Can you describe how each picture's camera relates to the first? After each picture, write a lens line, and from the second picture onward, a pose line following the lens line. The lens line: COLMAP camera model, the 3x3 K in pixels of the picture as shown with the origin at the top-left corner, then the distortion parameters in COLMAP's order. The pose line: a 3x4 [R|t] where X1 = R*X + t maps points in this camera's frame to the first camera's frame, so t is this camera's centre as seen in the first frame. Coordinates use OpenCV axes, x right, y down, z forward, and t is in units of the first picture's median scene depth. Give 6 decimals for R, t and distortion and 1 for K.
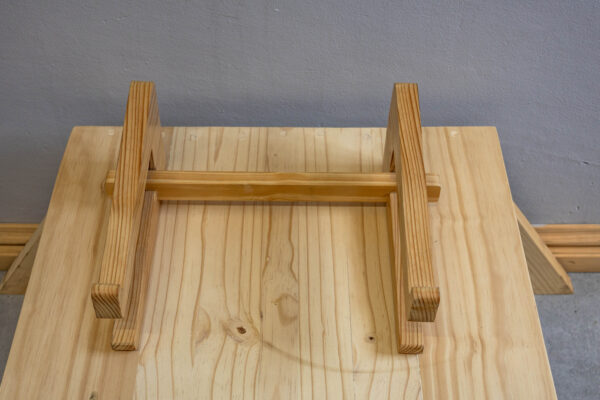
lens RADIAL K [[830.4, 0, 300.7], [0, 830.4, 199.4], [0, 0, 1]] dist [0.020105, 0.000000]
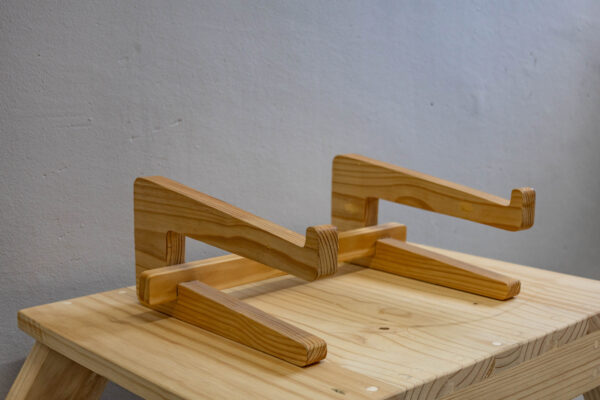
lens RADIAL K [[830.4, 0, 301.4], [0, 830.4, 197.6], [0, 0, 1]] dist [0.020105, 0.000000]
pose [[0.736171, -0.113172, 0.667267, -0.703953], [0.509032, 0.742334, -0.435691, 0.384558], [-0.446026, 0.660403, 0.604093, 0.360126]]
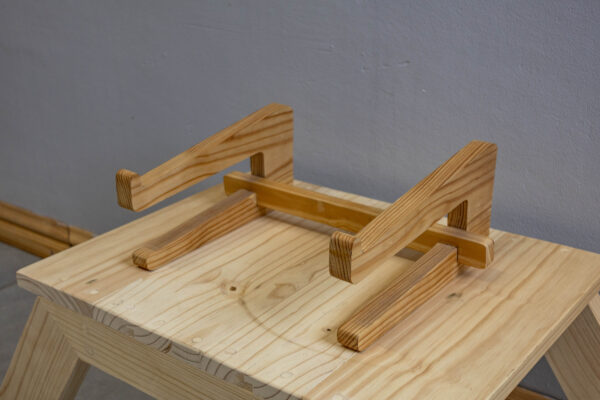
lens RADIAL K [[830.4, 0, 297.7], [0, 830.4, 200.2], [0, 0, 1]] dist [0.020105, 0.000000]
pose [[0.794023, 0.210709, -0.570201, 0.536176], [-0.439240, 0.847313, -0.298545, 0.321258], [0.420233, 0.487506, 0.765338, 0.167358]]
